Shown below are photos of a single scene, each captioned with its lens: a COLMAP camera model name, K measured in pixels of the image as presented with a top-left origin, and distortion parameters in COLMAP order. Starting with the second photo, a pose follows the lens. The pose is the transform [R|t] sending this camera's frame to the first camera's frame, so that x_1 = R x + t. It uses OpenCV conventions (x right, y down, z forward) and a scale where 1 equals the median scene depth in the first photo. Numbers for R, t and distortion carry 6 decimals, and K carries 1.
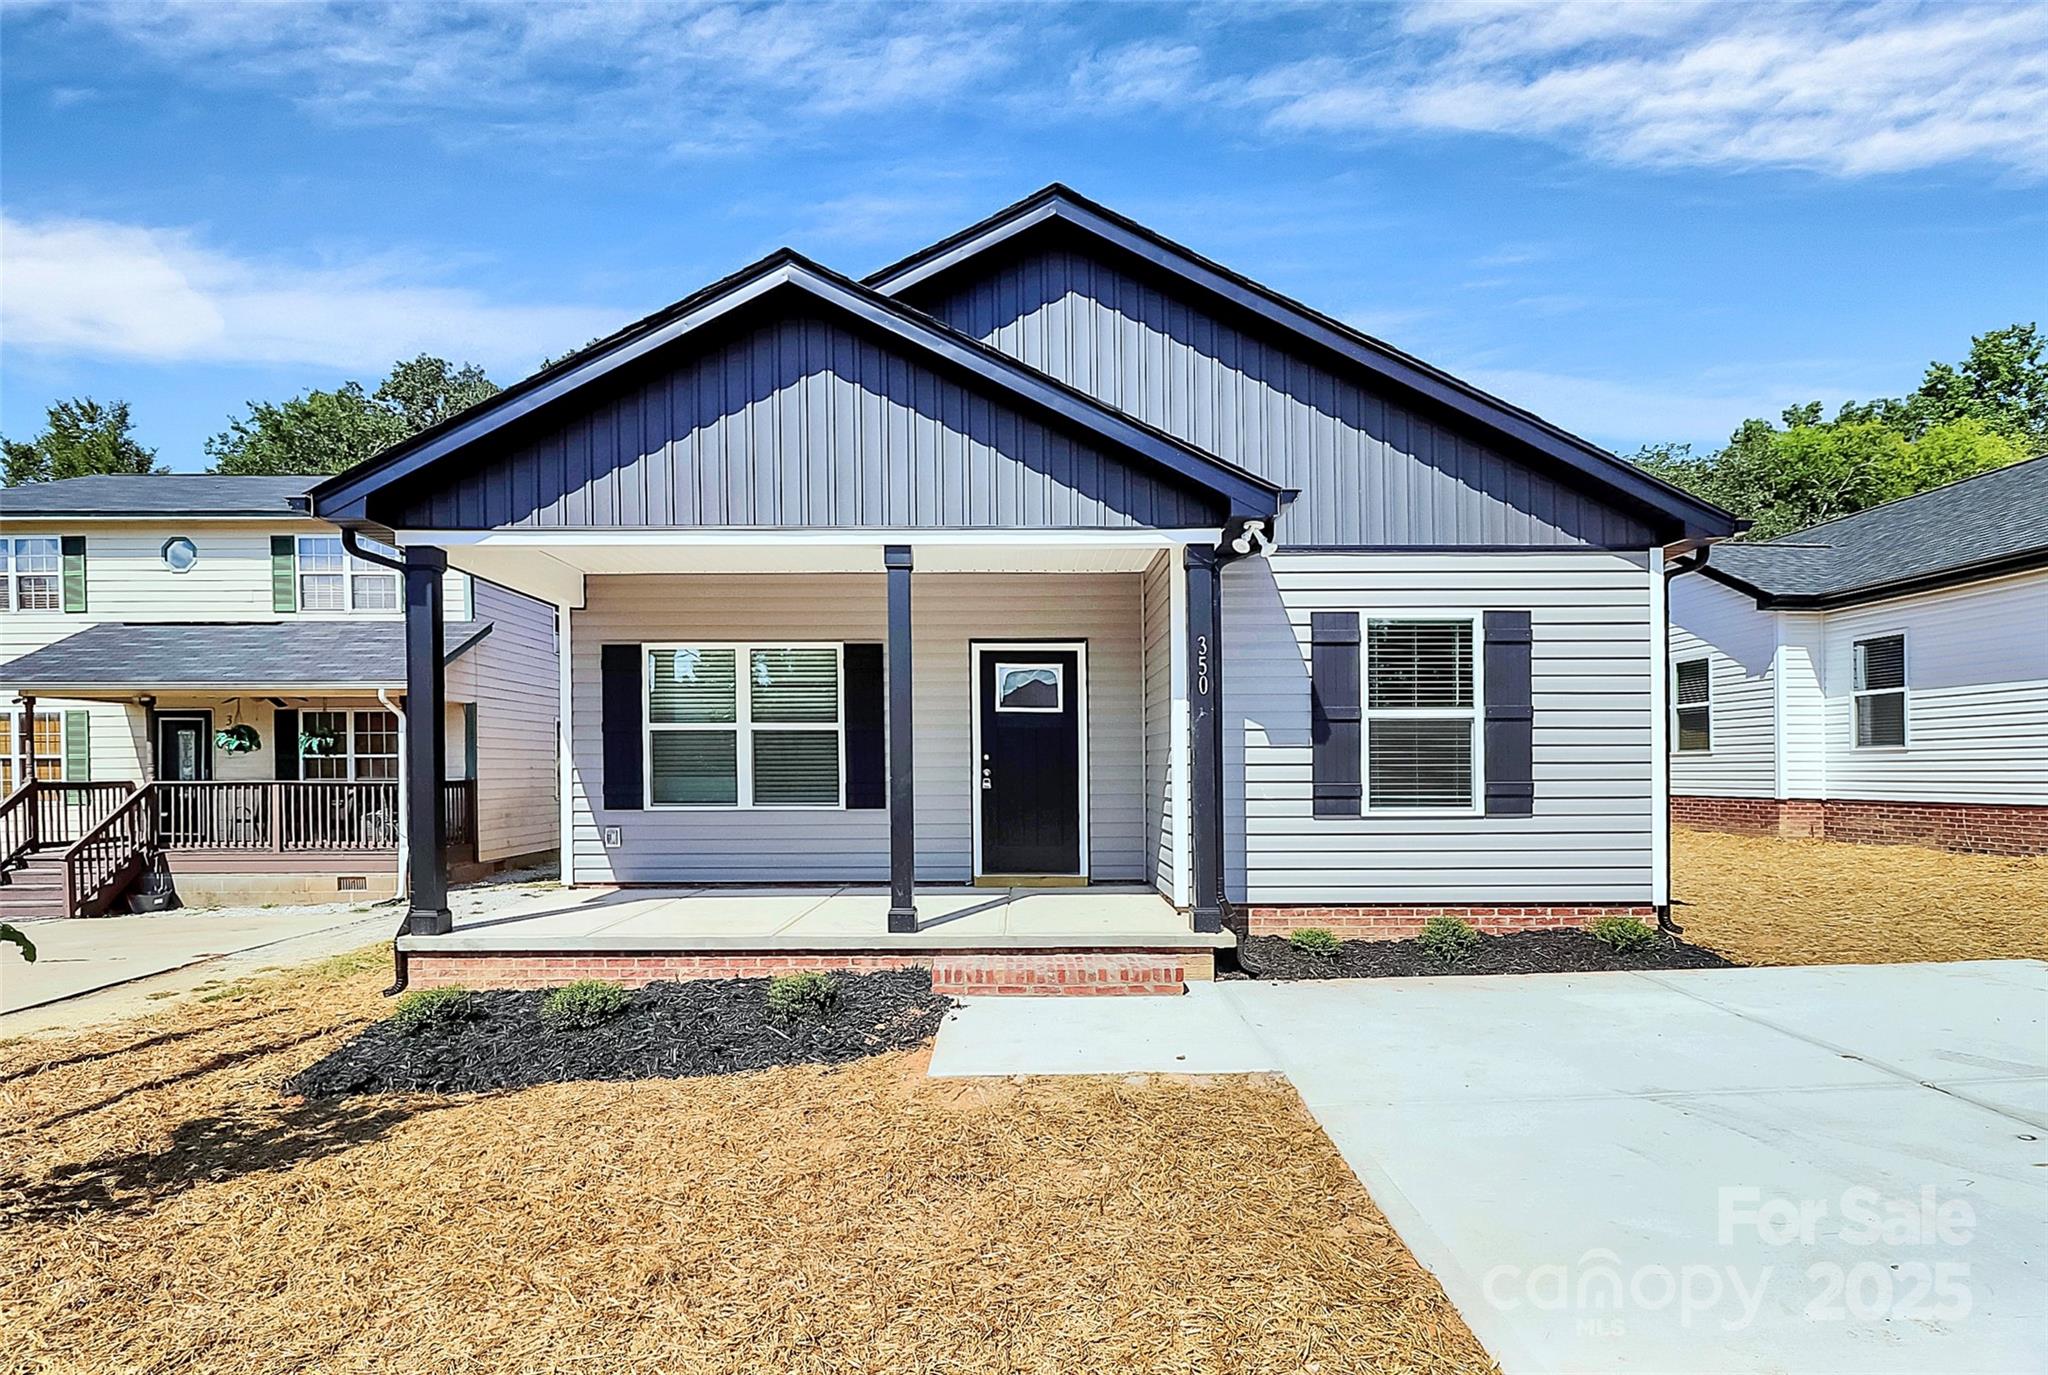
lens RADIAL K [[973.3, 0, 1033.6], [0, 973.3, 790.1], [0, 0, 1]] dist [-0.013659, 0.001458]
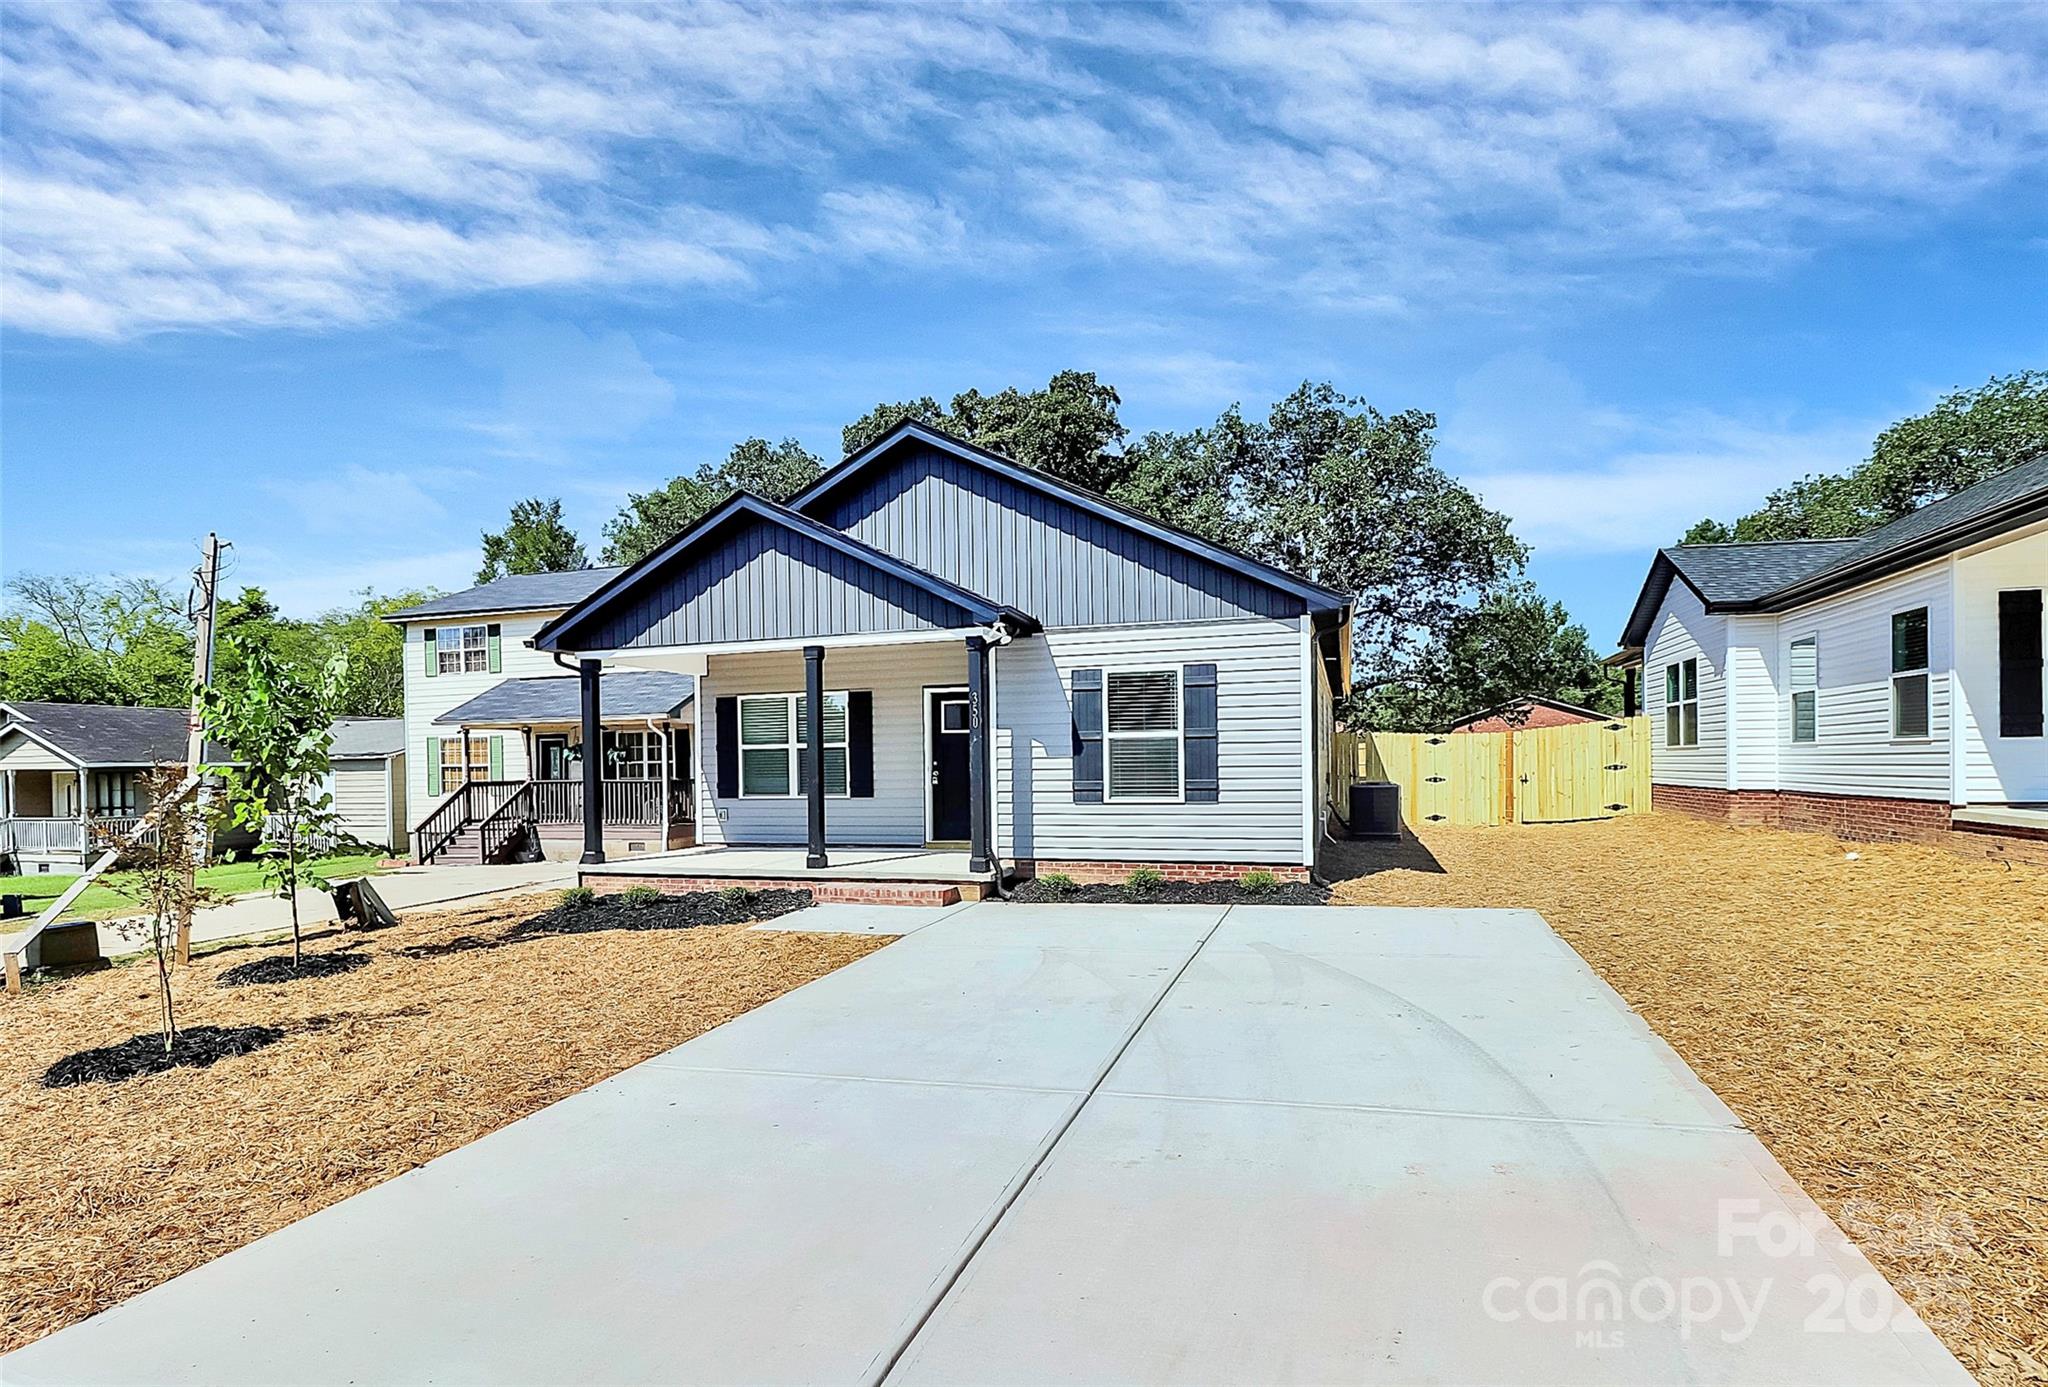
lens RADIAL K [[973.3, 0, 1060.8], [0, 973.3, 782.4], [0, 0, 1]] dist [-0.013659, 0.001458]
pose [[0.954279, -0.004179, -0.298889, 0.728158], [0.004305, 0.999991, -0.000237, -0.004512], [0.298887, -0.001060, 0.954288, -0.476268]]
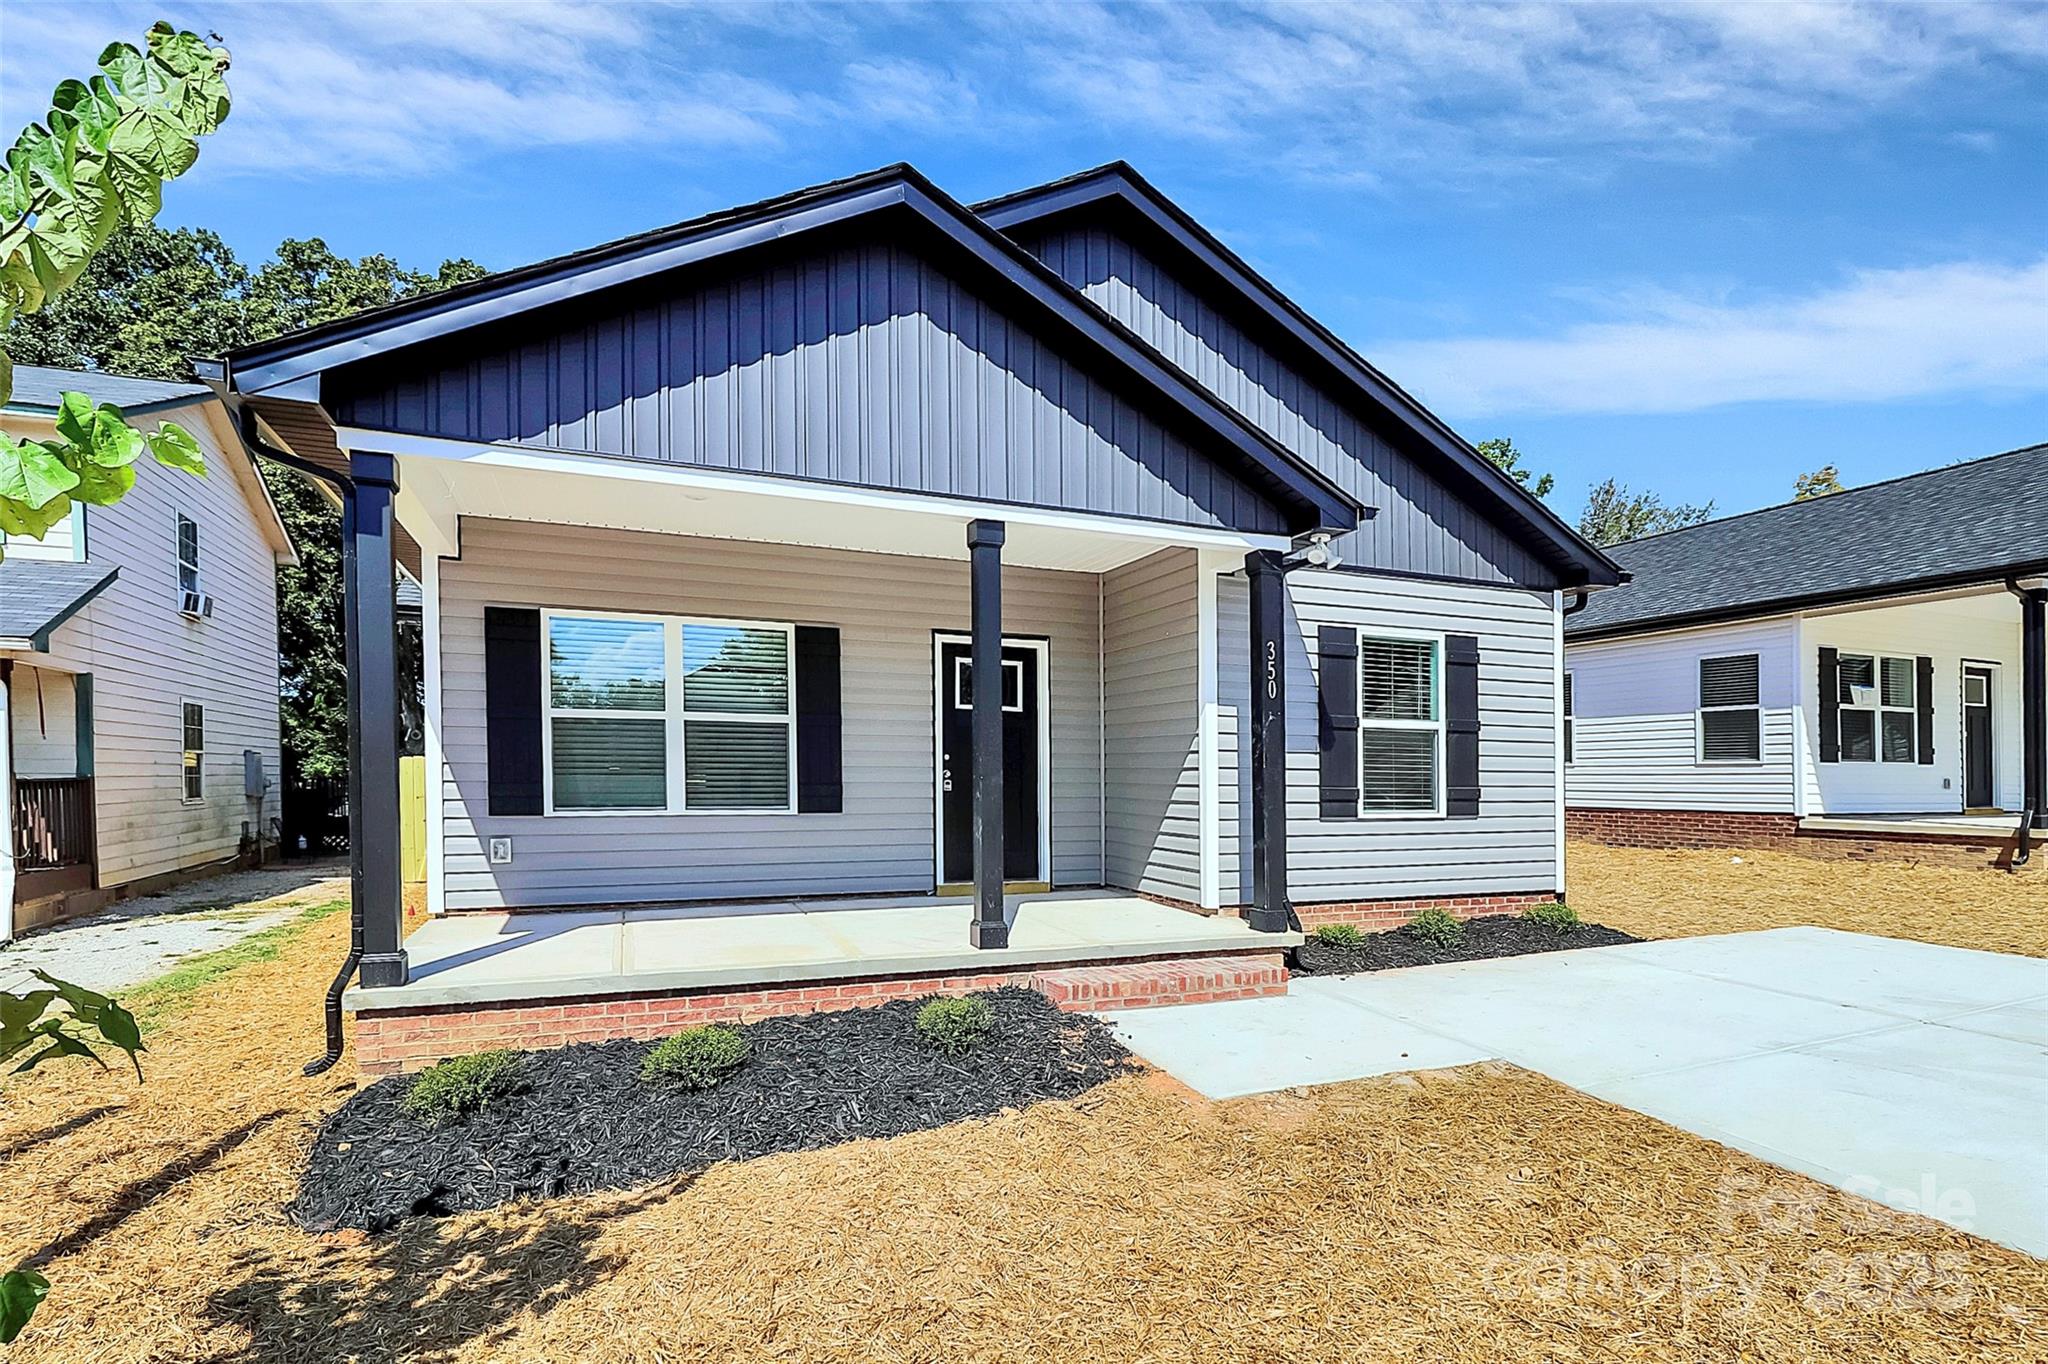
lens RADIAL K [[973.3, 0, 1012.2], [0, 973.3, 795.3], [0, 0, 1]] dist [-0.013659, 0.001458]
pose [[0.934261, 0.004481, 0.356561, -0.399551], [-0.003793, 0.999989, -0.002627, 0.005860], [-0.356569, 0.001102, 0.934268, 0.134159]]
